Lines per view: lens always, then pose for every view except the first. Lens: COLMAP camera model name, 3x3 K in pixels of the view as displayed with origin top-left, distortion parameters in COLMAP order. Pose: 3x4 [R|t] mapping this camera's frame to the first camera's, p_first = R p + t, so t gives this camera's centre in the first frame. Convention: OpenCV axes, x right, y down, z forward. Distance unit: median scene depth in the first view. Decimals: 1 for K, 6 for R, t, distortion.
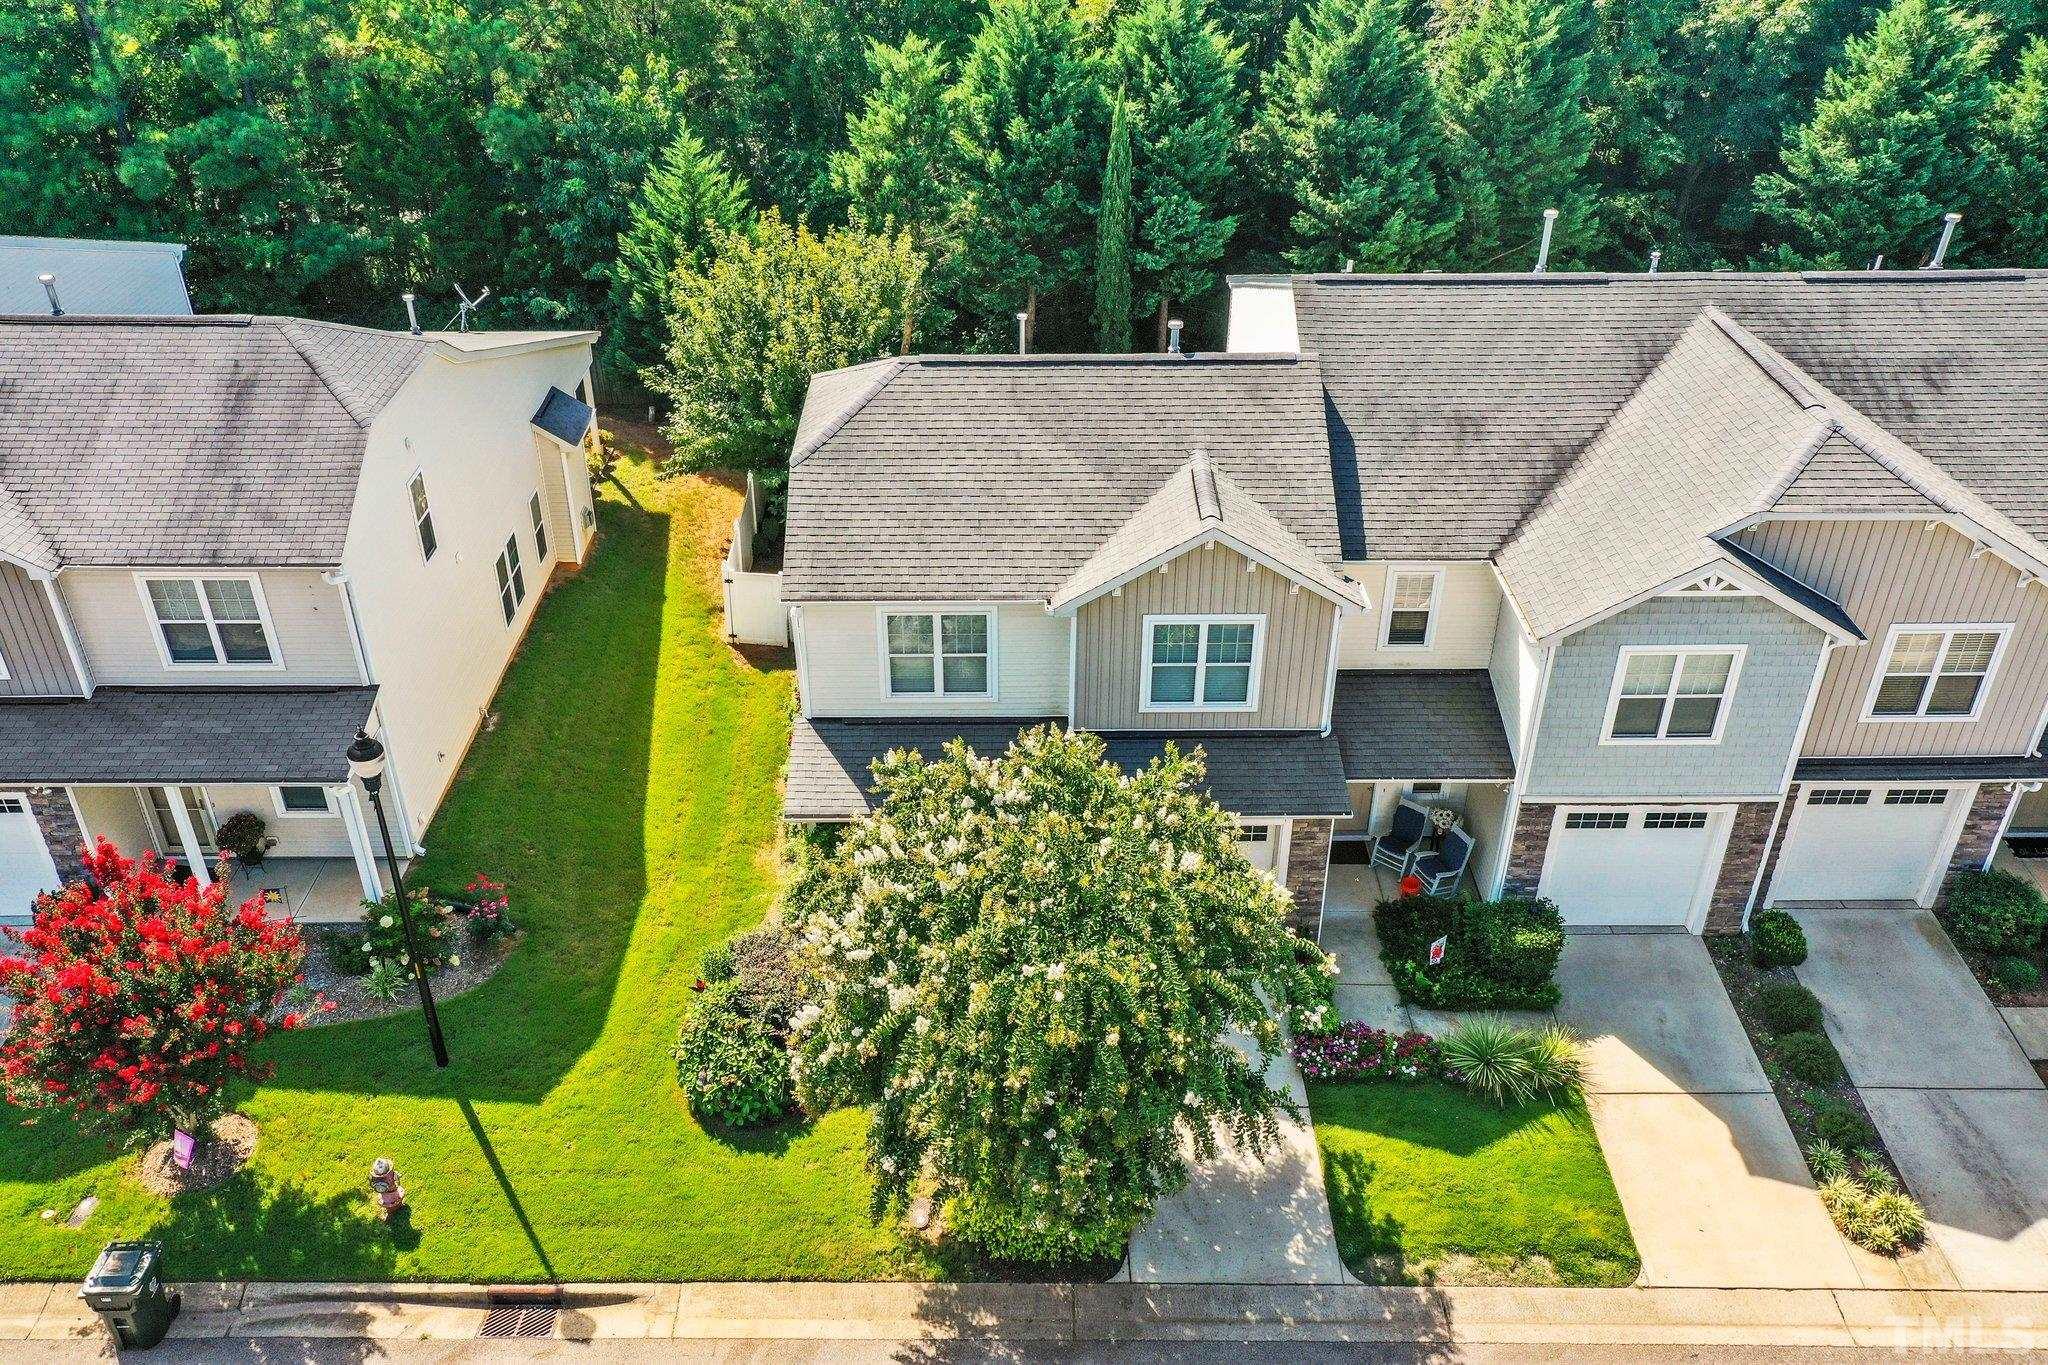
lens RADIAL K [[1621.2, 0, 1024.0], [0, 1621.2, 682.5], [0, 0, 1]] dist [0.019479, 0.004772]
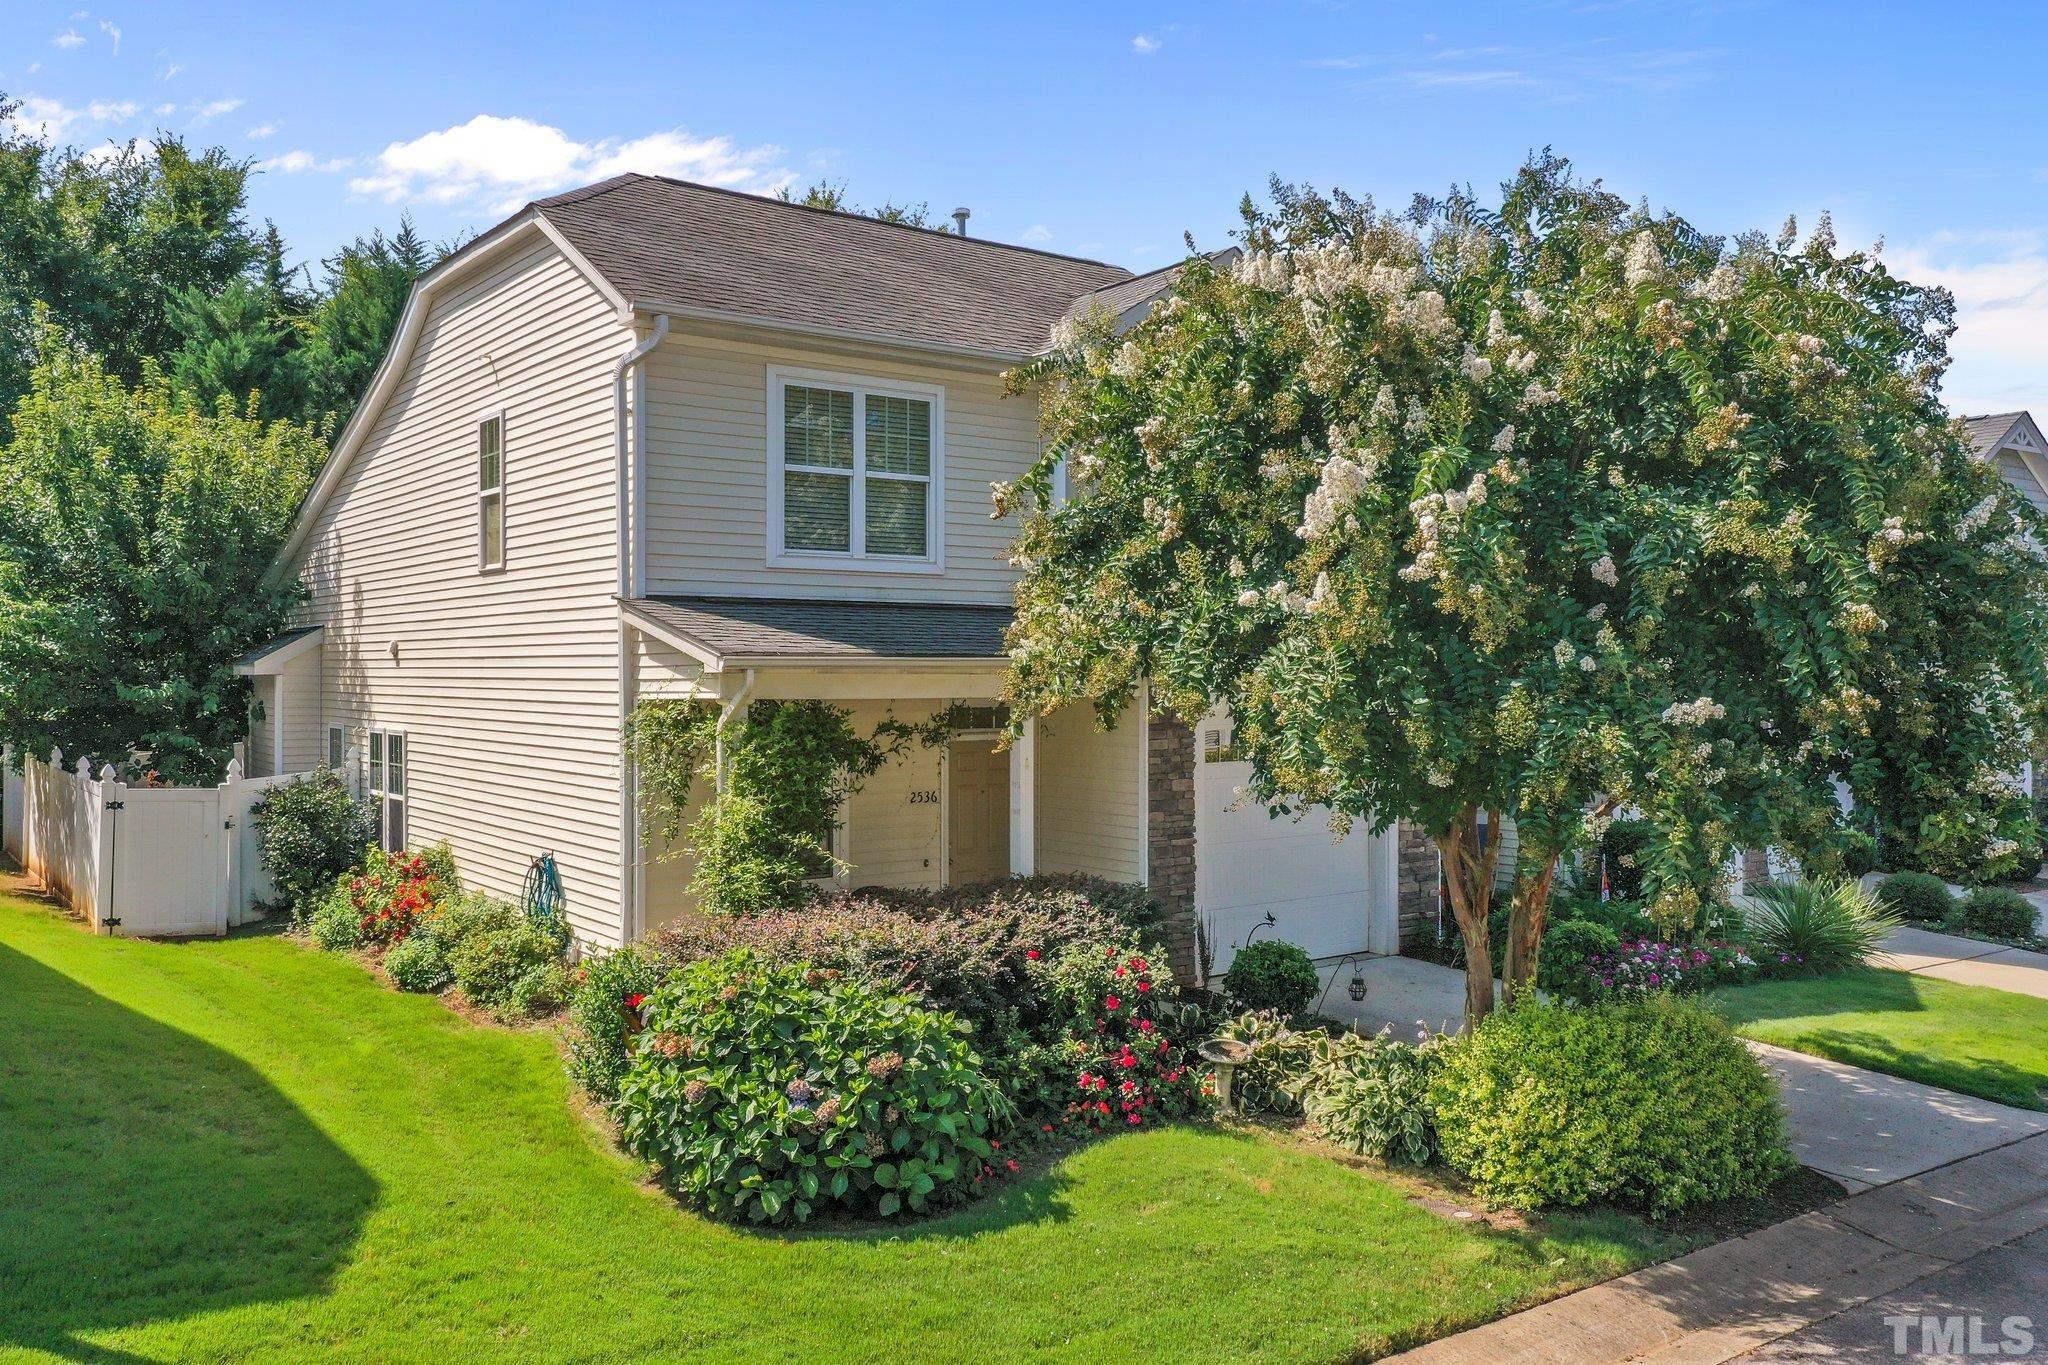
lens RADIAL K [[1618.9, 0, 1024.2], [0, 1618.9, 673.4], [0, 0, 1]] dist [0.026894, 0.000632]
pose [[0.808499, -0.003291, 0.588489, -0.355952], [0.318411, 0.843419, -0.432734, 0.321022], [-0.494919, 0.537246, 0.682951, 0.625757]]
